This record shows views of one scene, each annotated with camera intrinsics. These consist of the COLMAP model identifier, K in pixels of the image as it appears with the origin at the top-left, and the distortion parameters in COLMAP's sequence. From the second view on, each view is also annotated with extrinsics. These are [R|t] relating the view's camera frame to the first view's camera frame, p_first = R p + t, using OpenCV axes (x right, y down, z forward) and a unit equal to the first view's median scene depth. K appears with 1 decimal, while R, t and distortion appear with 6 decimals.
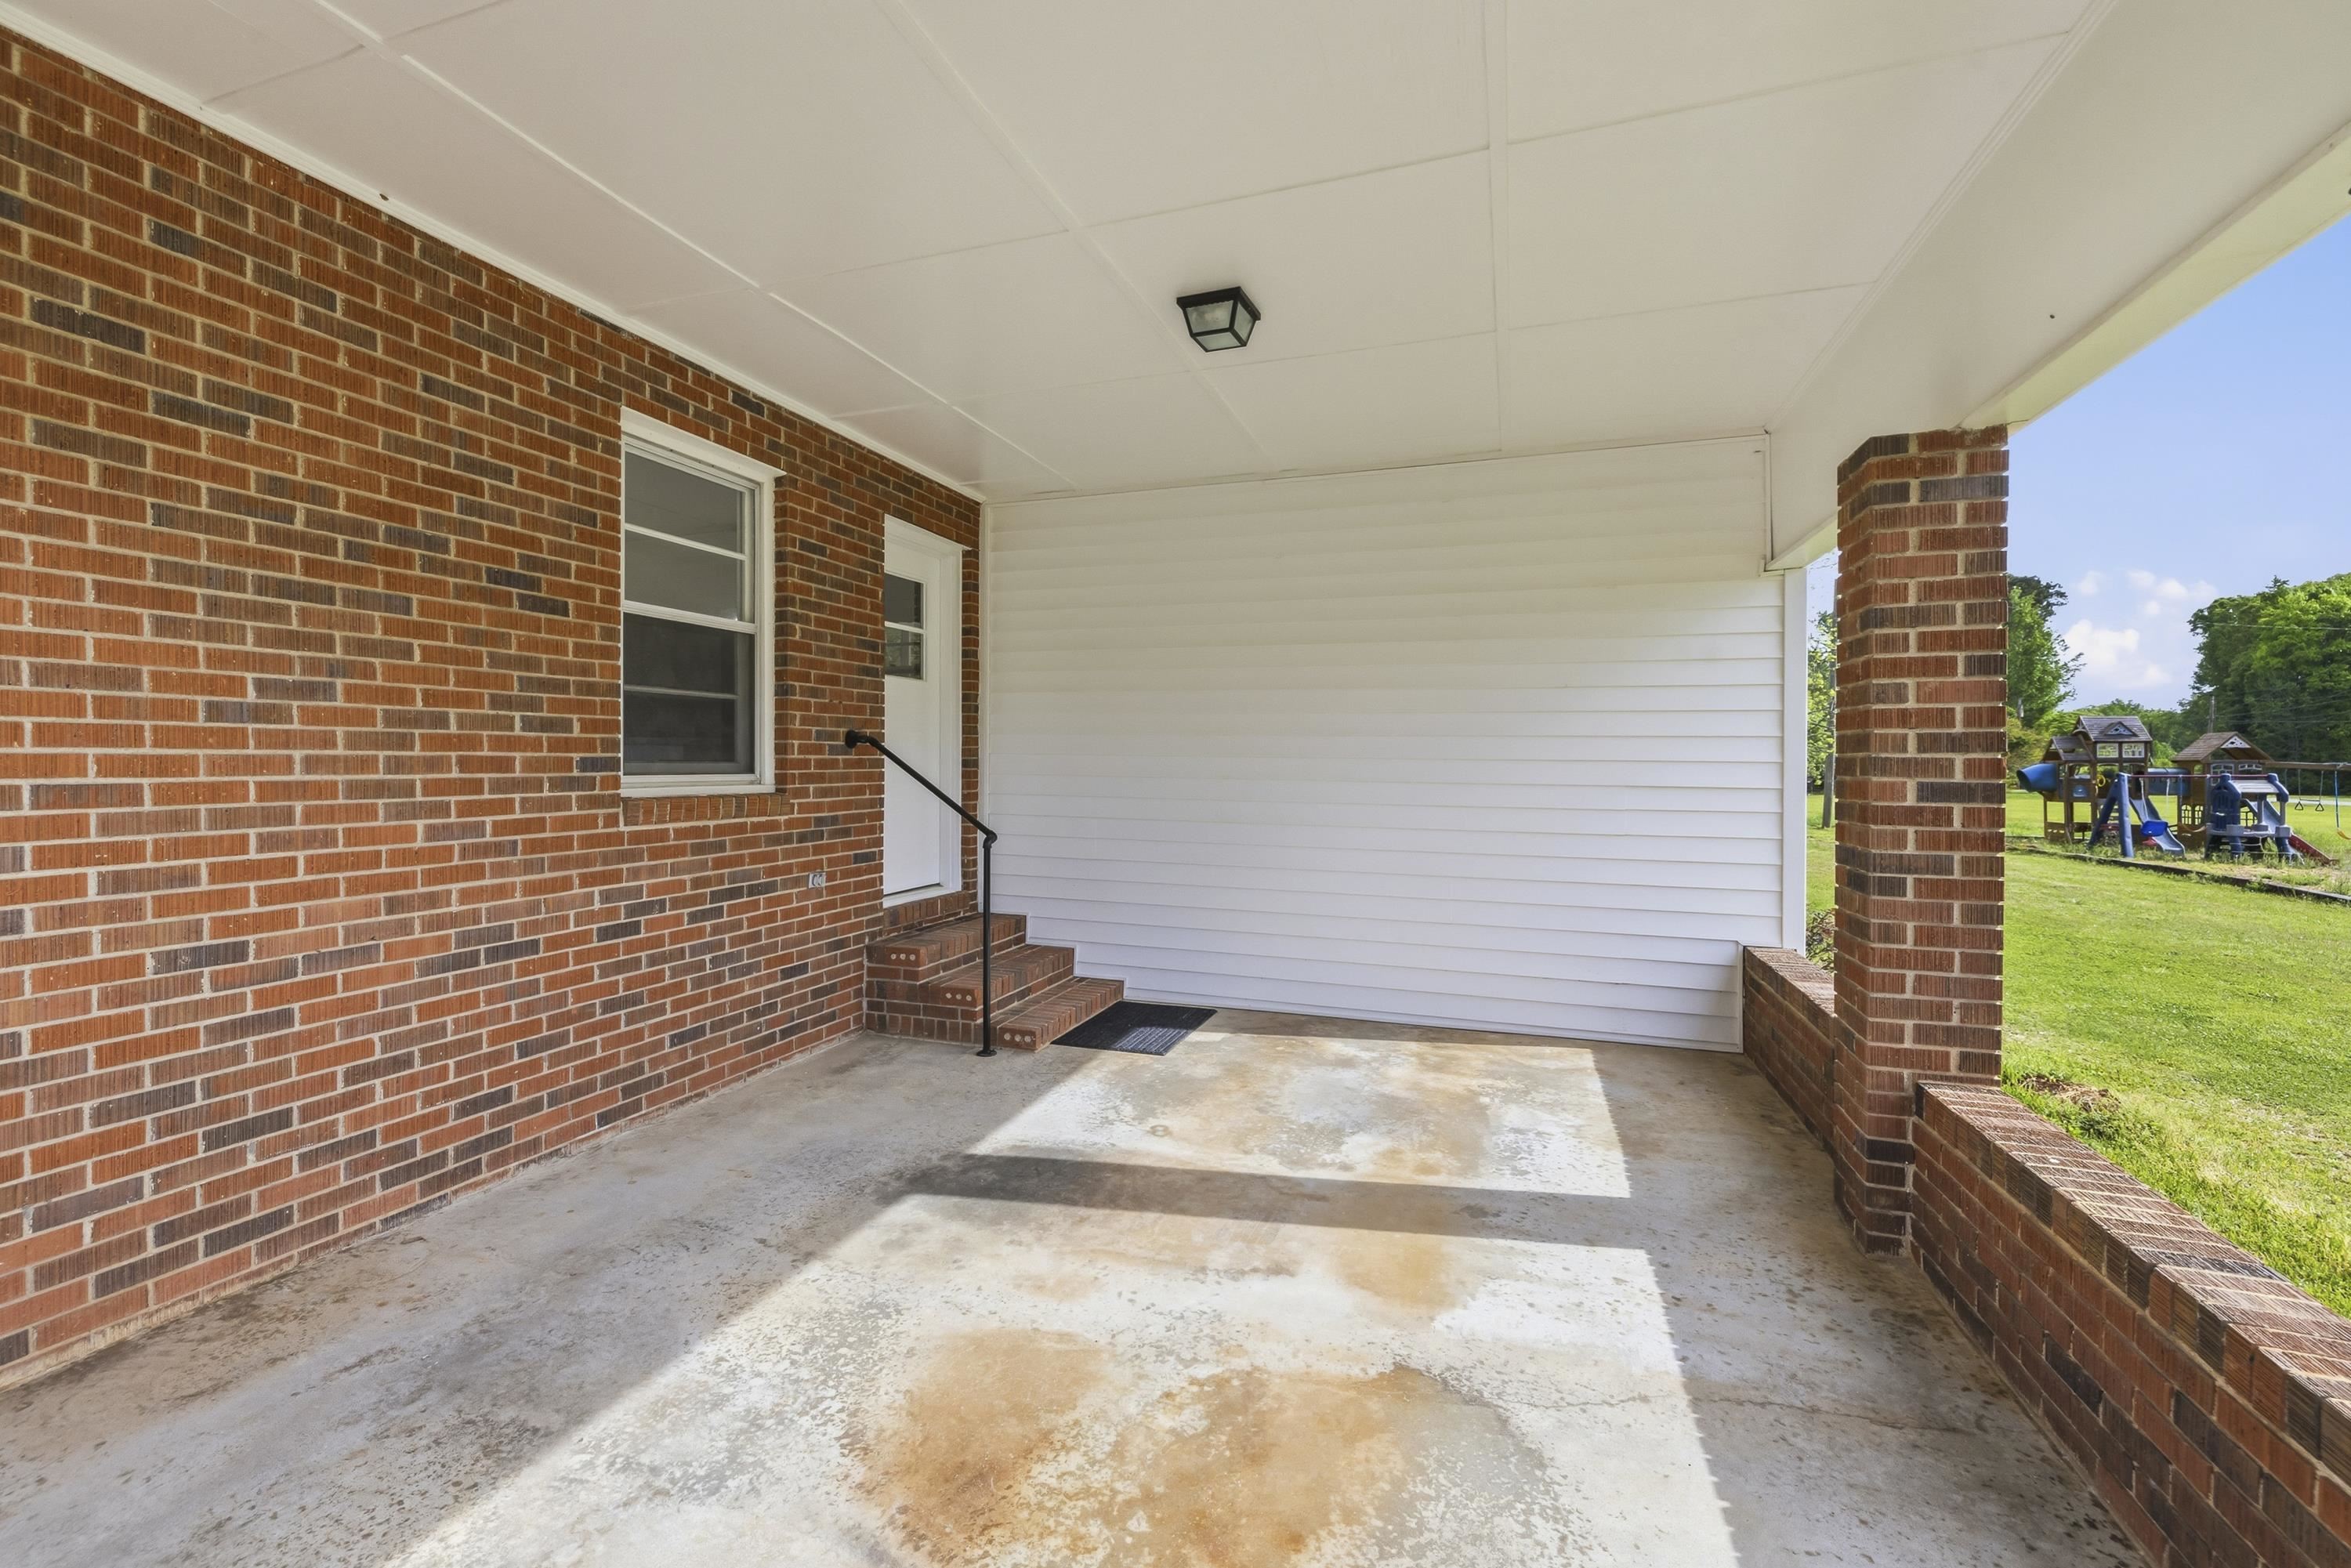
lens RADIAL K [[996.0, 0, 1153.8], [0, 996.0, 759.8], [0, 0, 1]] dist [-0.001214, 0.000244]
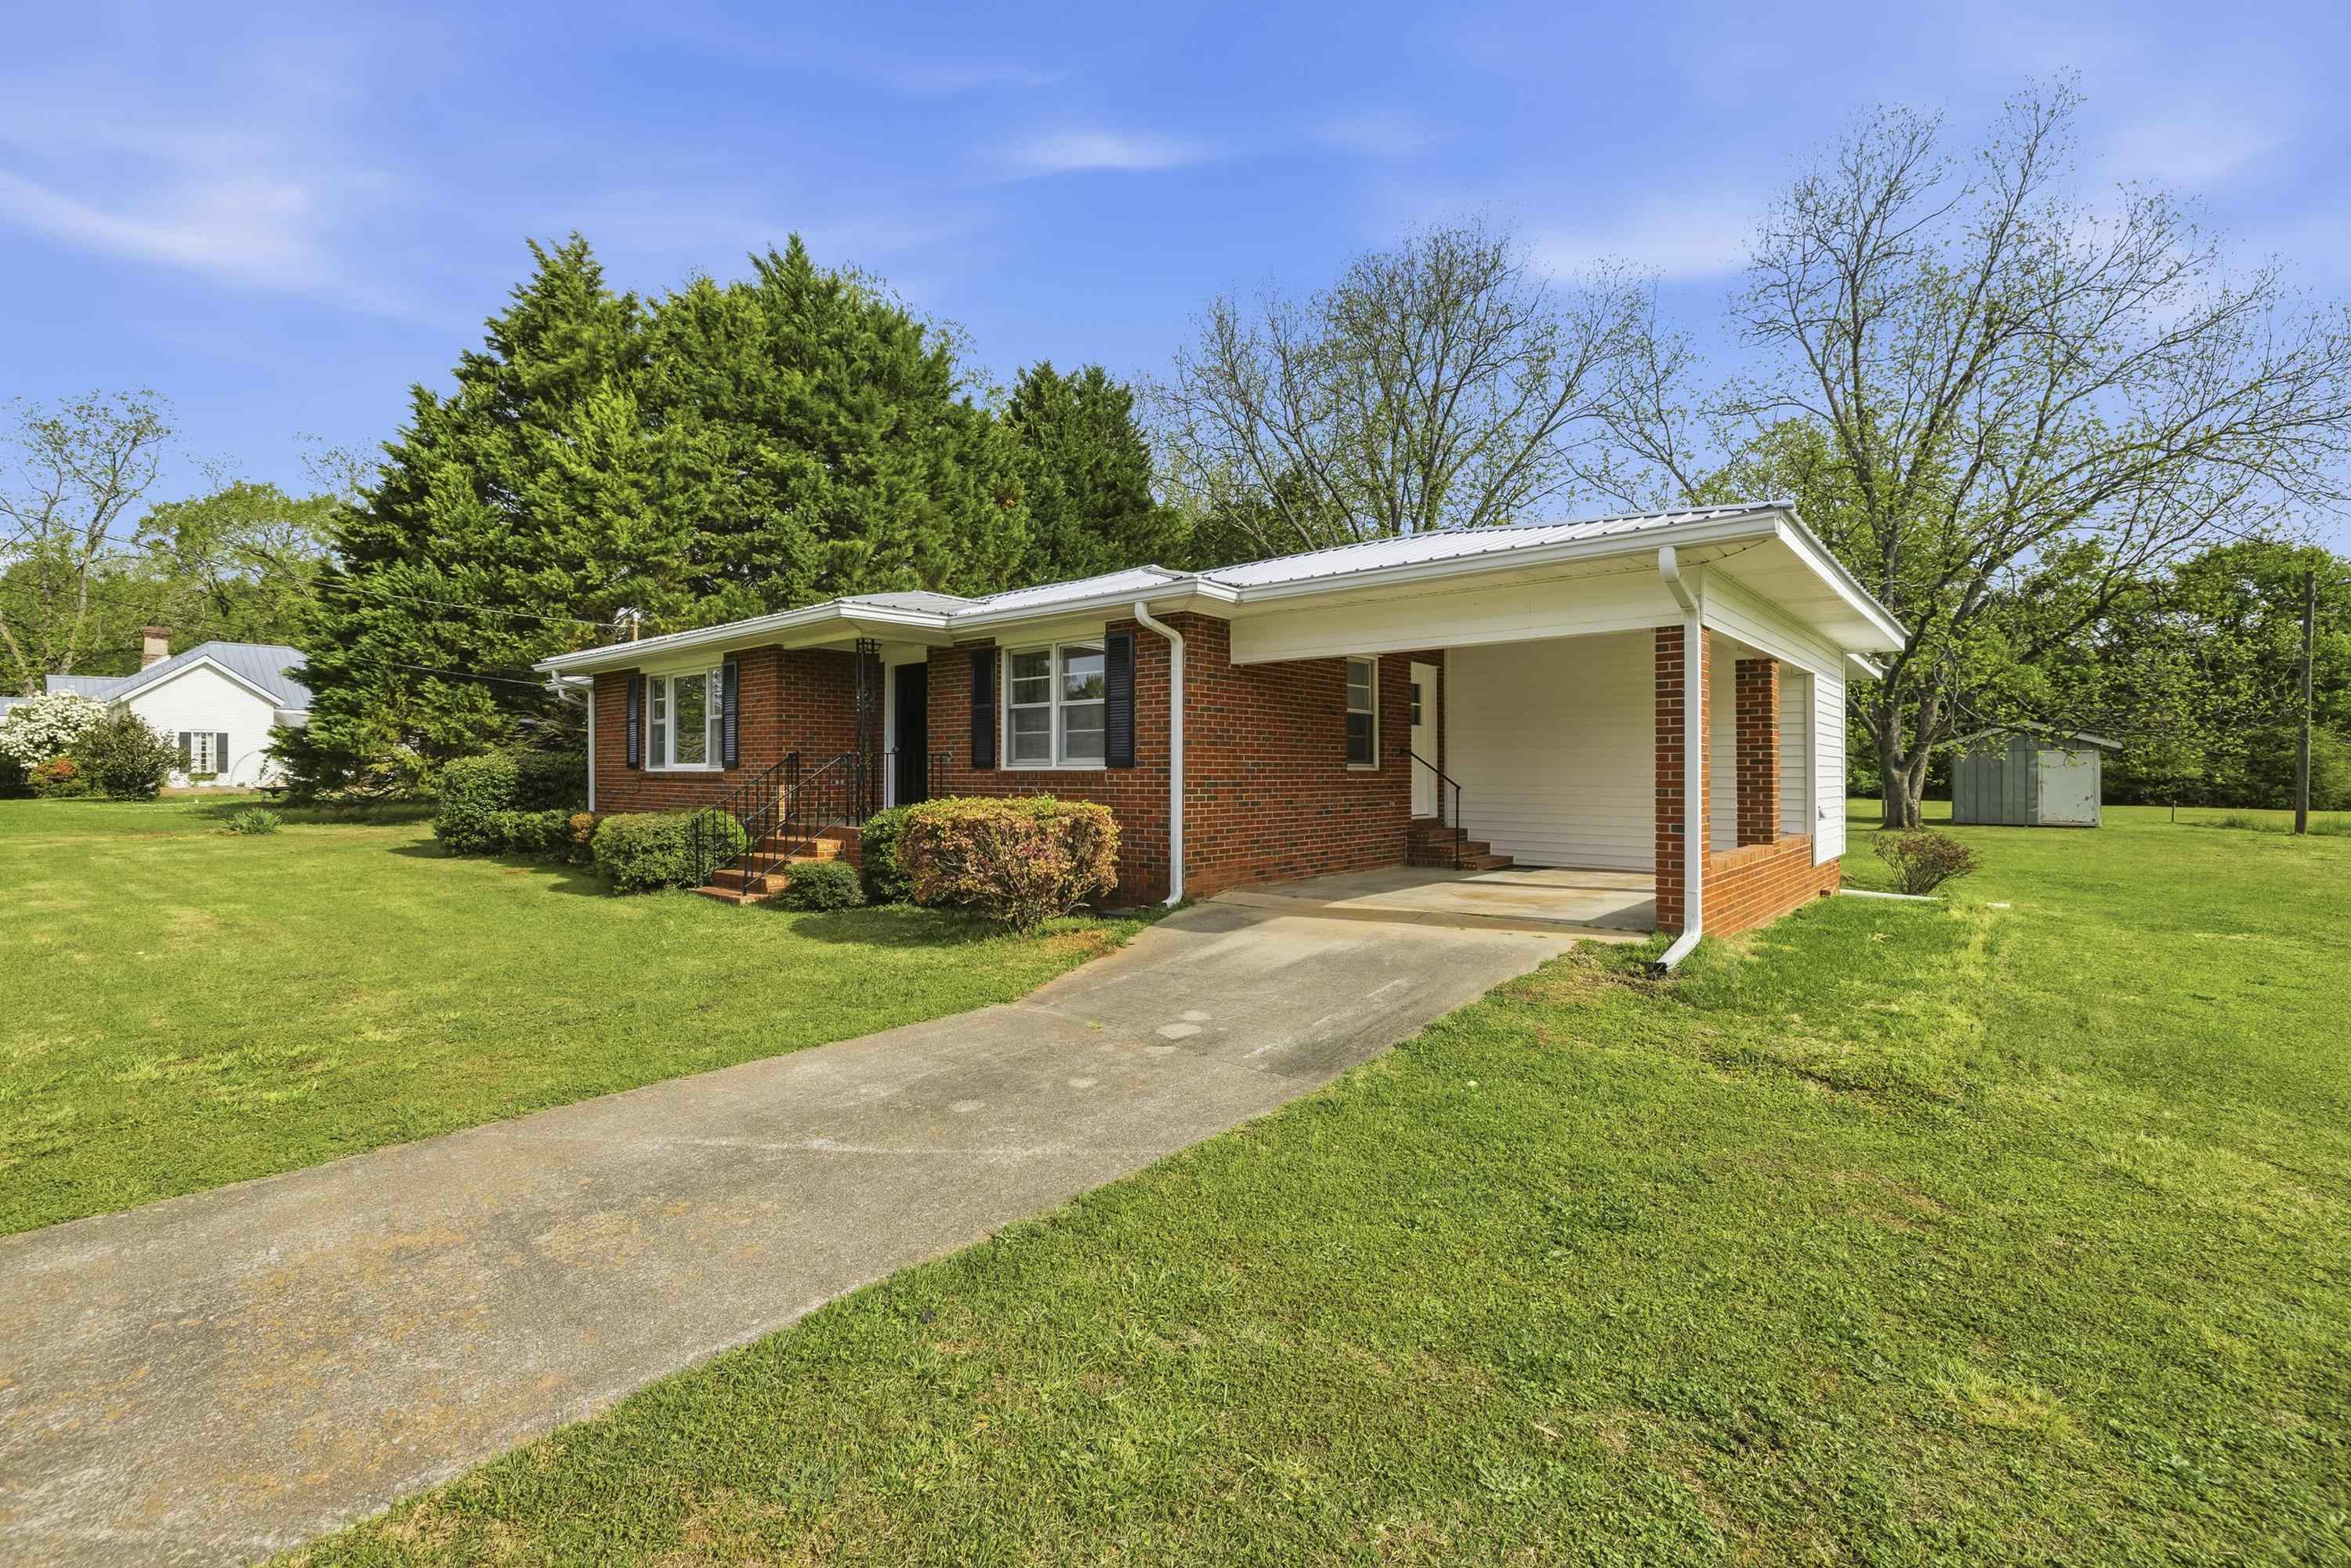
lens RADIAL K [[996.0, 0, 1153.8], [0, 996.0, 759.8], [0, 0, 1]] dist [-0.001214, 0.000244]
pose [[0.928901, -0.010065, -0.370190, 0.057715], [0.006807, 0.999926, -0.010105, 0.022924], [0.370264, 0.006867, 0.928901, -1.620922]]
